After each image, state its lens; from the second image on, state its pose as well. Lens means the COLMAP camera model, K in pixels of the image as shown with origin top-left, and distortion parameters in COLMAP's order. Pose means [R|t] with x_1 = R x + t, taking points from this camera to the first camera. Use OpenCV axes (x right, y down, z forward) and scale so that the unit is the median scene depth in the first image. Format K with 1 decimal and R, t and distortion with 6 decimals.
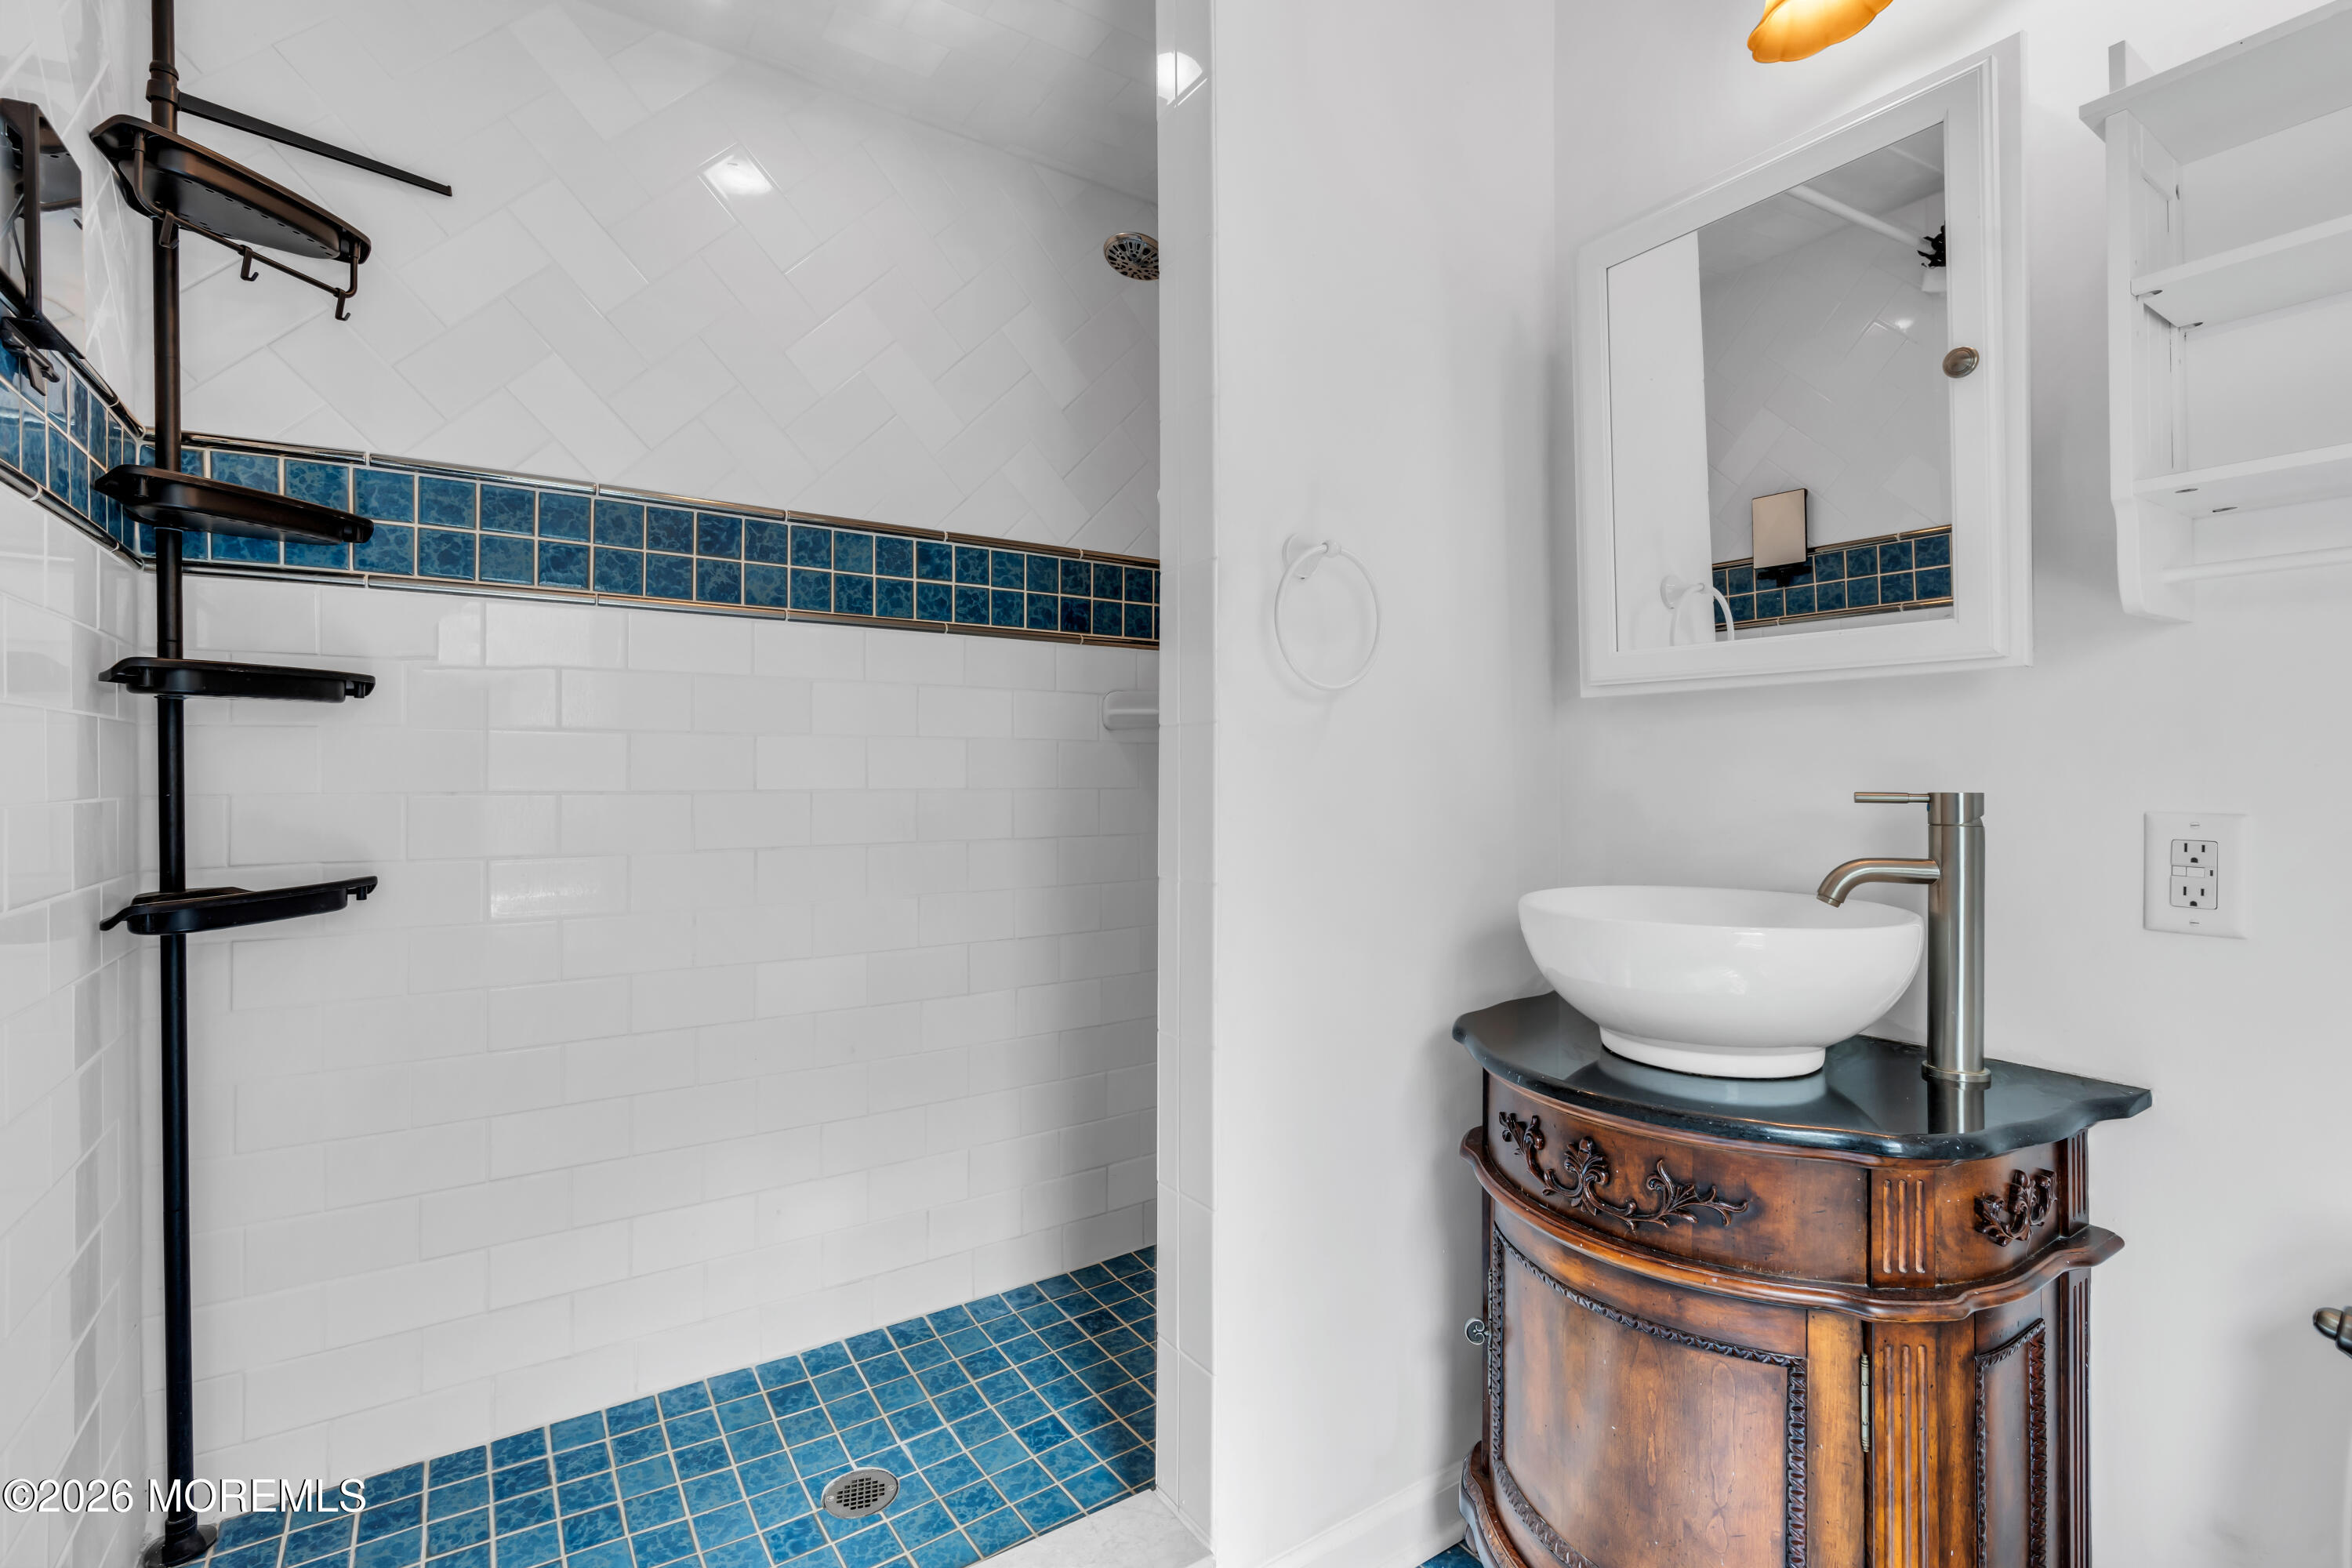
lens RADIAL K [[1040.6, 0, 1176.0], [0, 1040.6, 784.0], [0, 0, 1]] dist [0.000051, -0.000083]
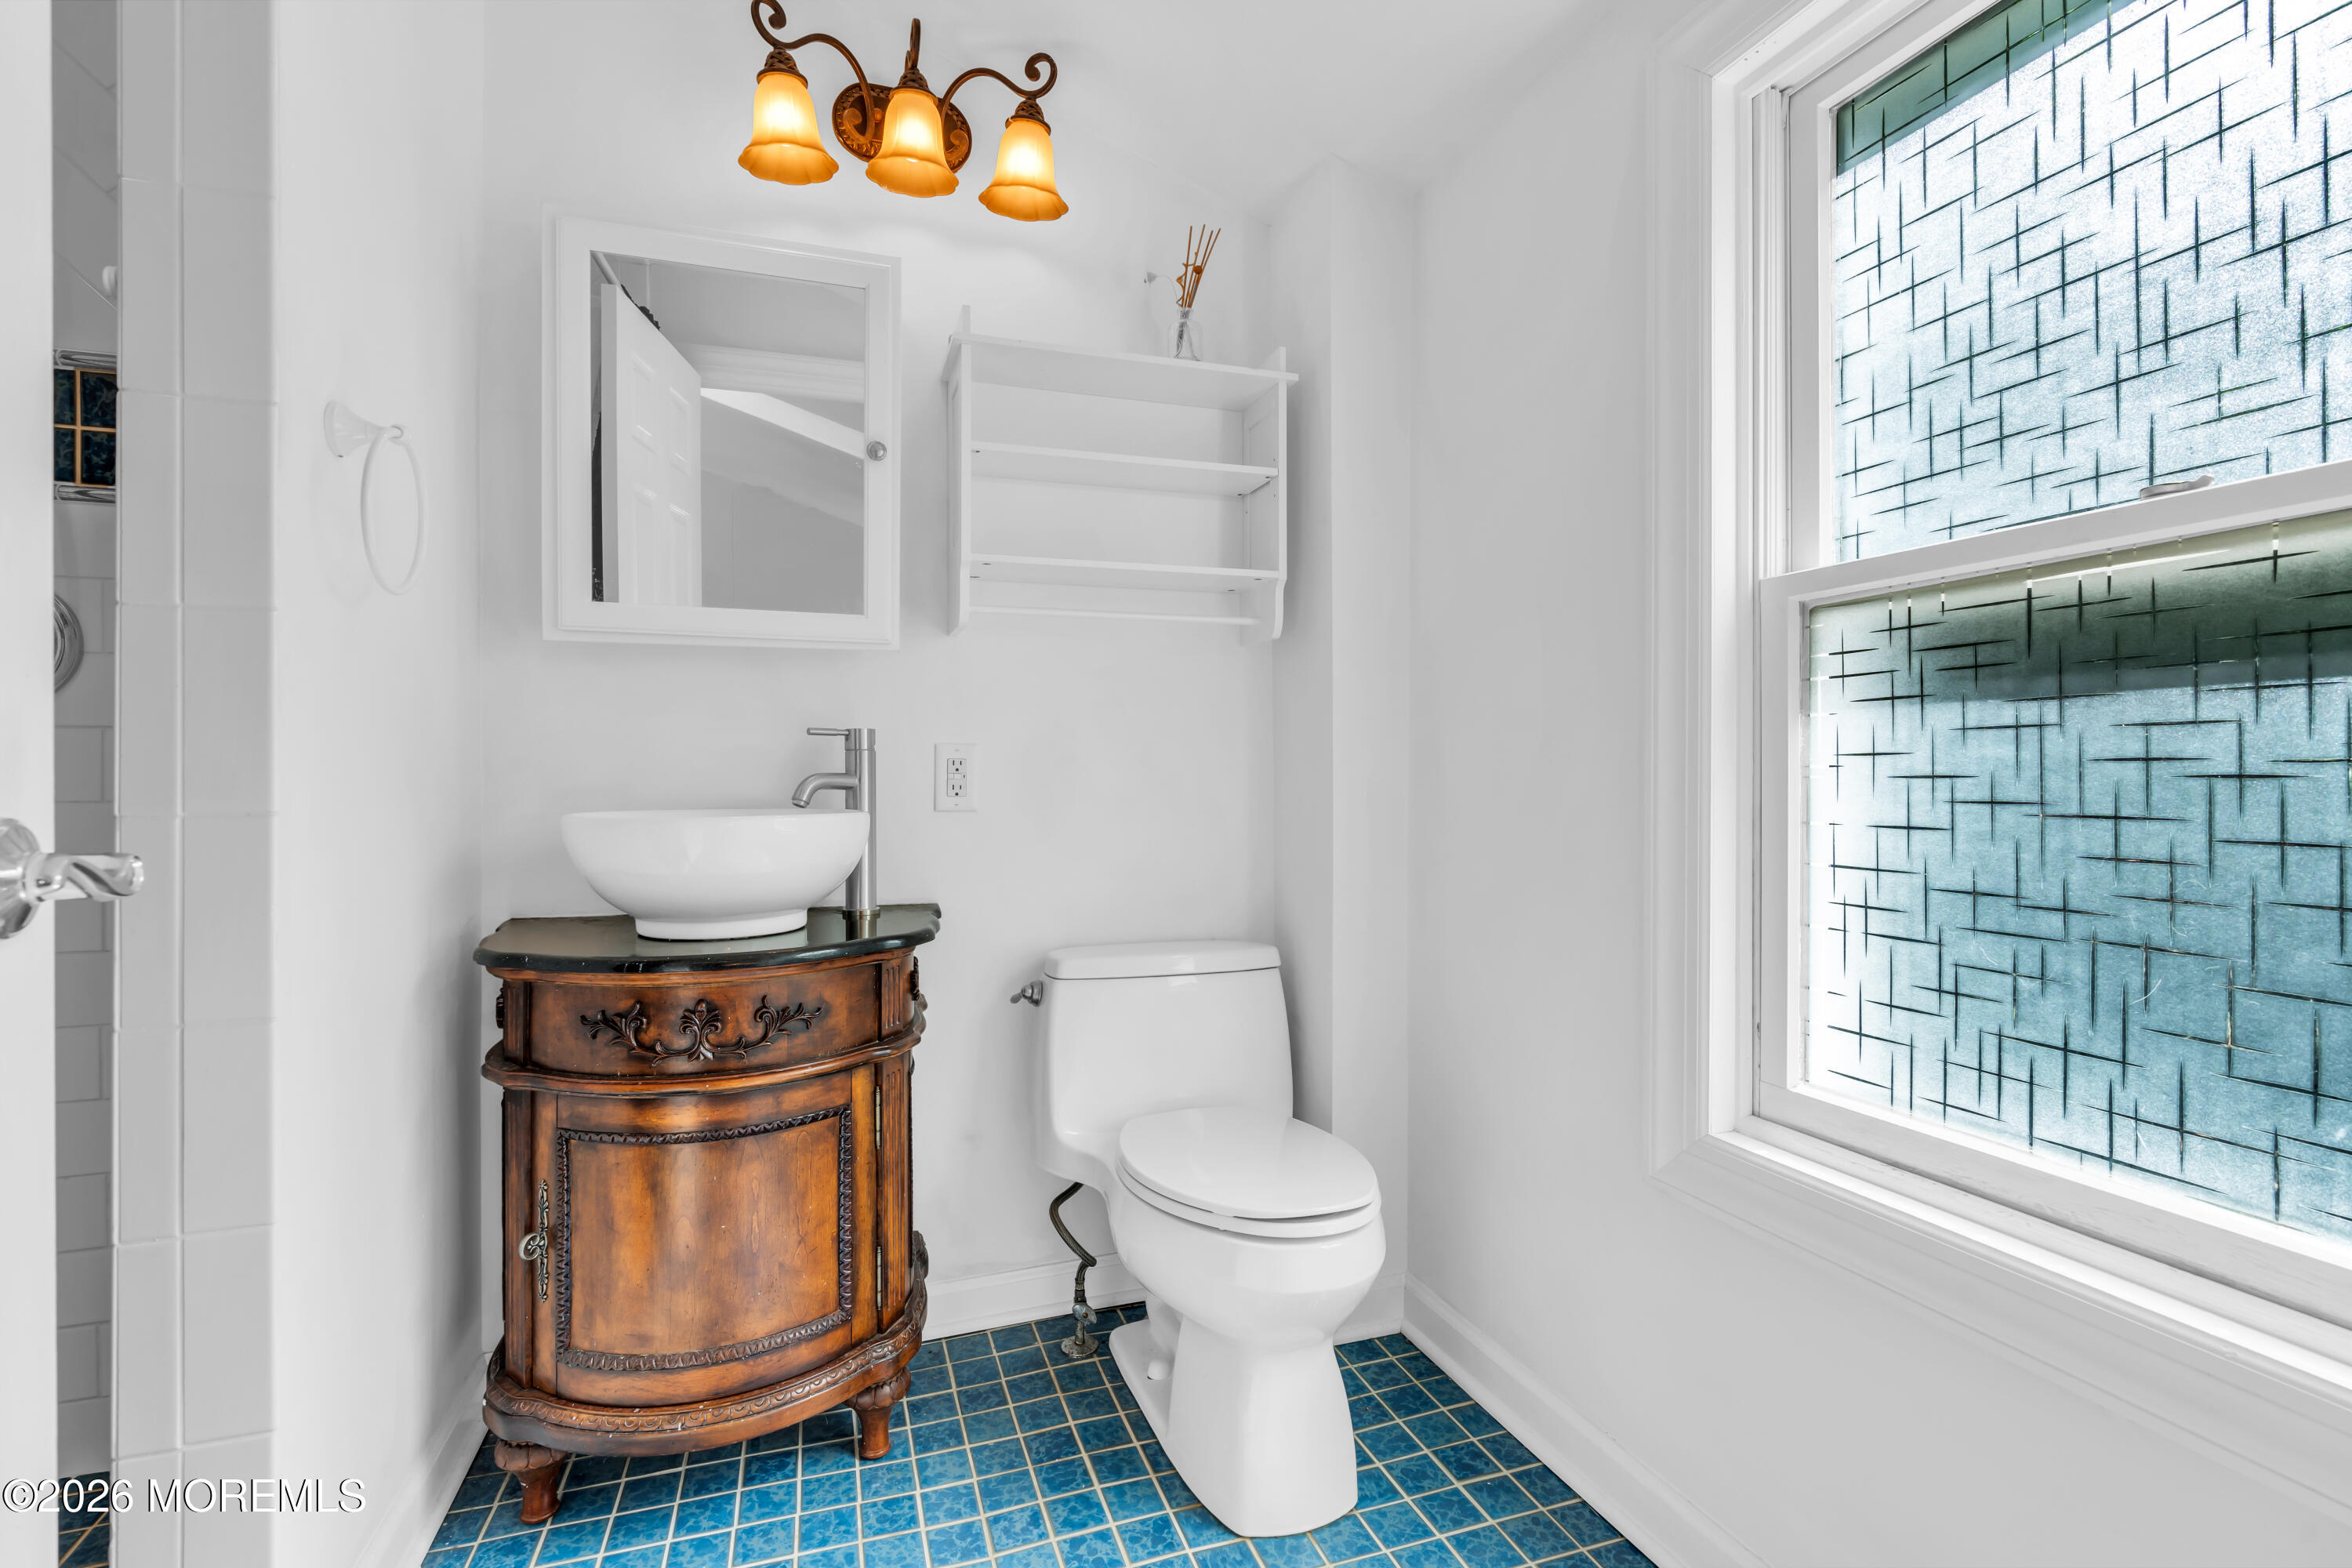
lens RADIAL K [[1040.6, 0, 1176.0], [0, 1040.6, 784.0], [0, 0, 1]] dist [0.000051, -0.000083]
pose [[0.264246, -0.007514, 0.964426, -0.632496], [0.003465, 0.999971, 0.006842, 0.082977], [-0.964449, 0.001534, 0.264265, 0.148620]]
